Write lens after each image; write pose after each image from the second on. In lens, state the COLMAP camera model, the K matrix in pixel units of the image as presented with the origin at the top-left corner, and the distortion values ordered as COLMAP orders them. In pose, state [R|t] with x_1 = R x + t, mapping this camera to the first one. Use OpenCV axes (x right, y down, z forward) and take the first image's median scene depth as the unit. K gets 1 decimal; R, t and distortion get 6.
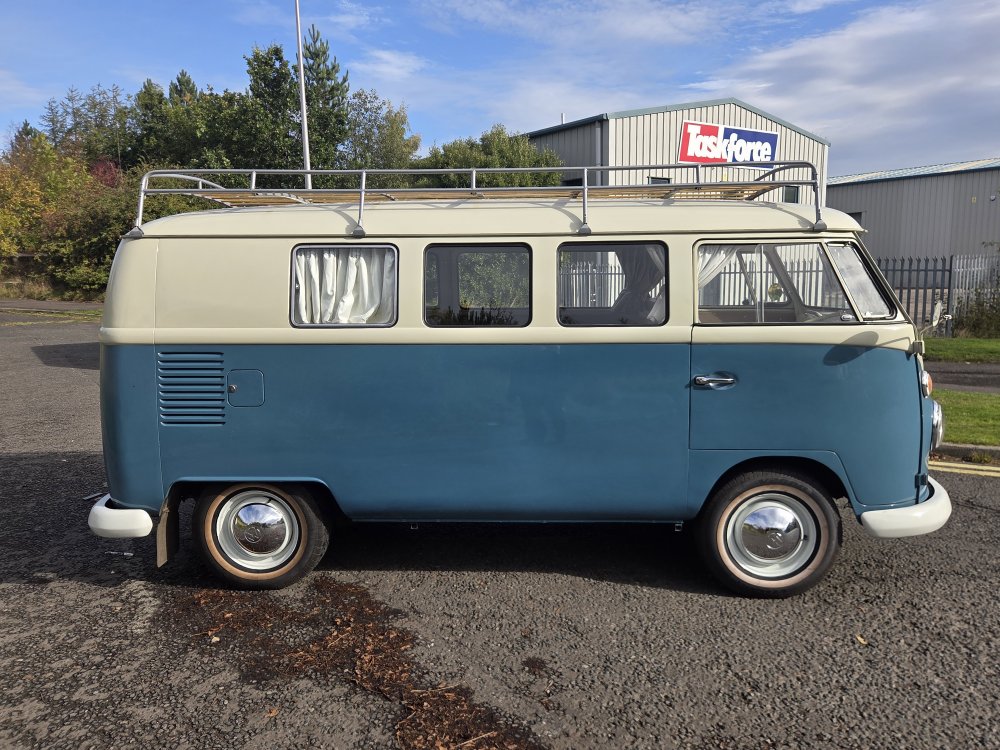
lens RADIAL K [[753.3, 0, 500.0], [0, 753.3, 375.0], [0, 0, 1]] dist [0.056237, -0.002222]
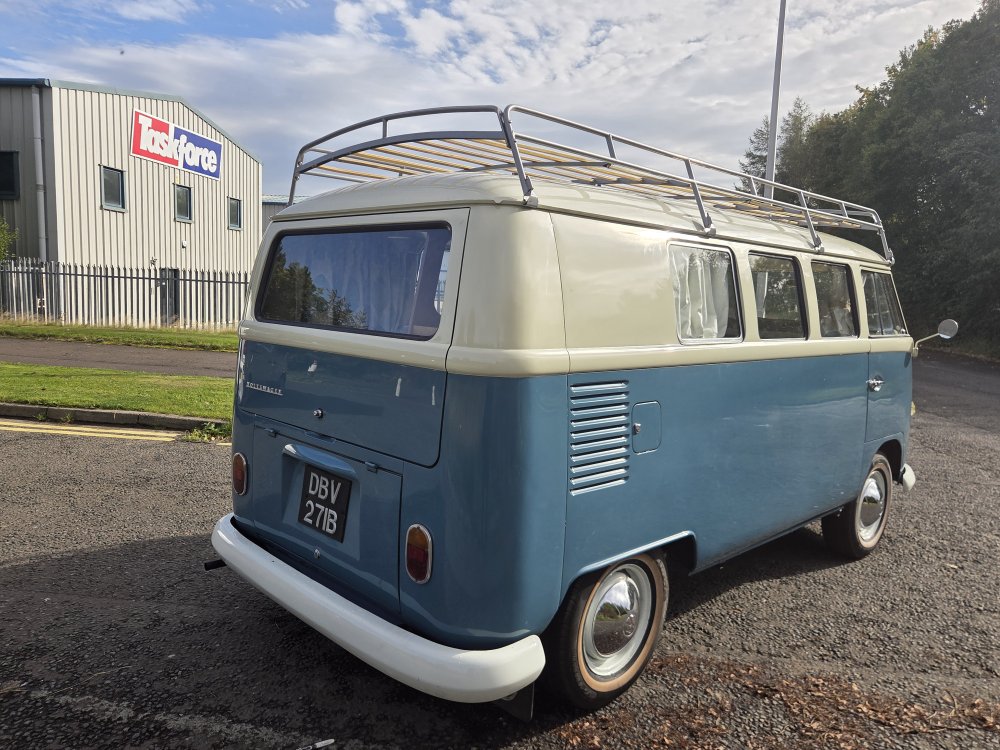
lens RADIAL K [[731.9, 0, 500.0], [0, 731.9, 375.0], [0, 0, 1]] dist [0.056546, -0.004897]
pose [[0.685592, -0.043325, 0.726696, -0.121117], [0.050190, 0.998665, 0.012189, -0.006211], [-0.726254, 0.028116, 0.686852, 0.078084]]
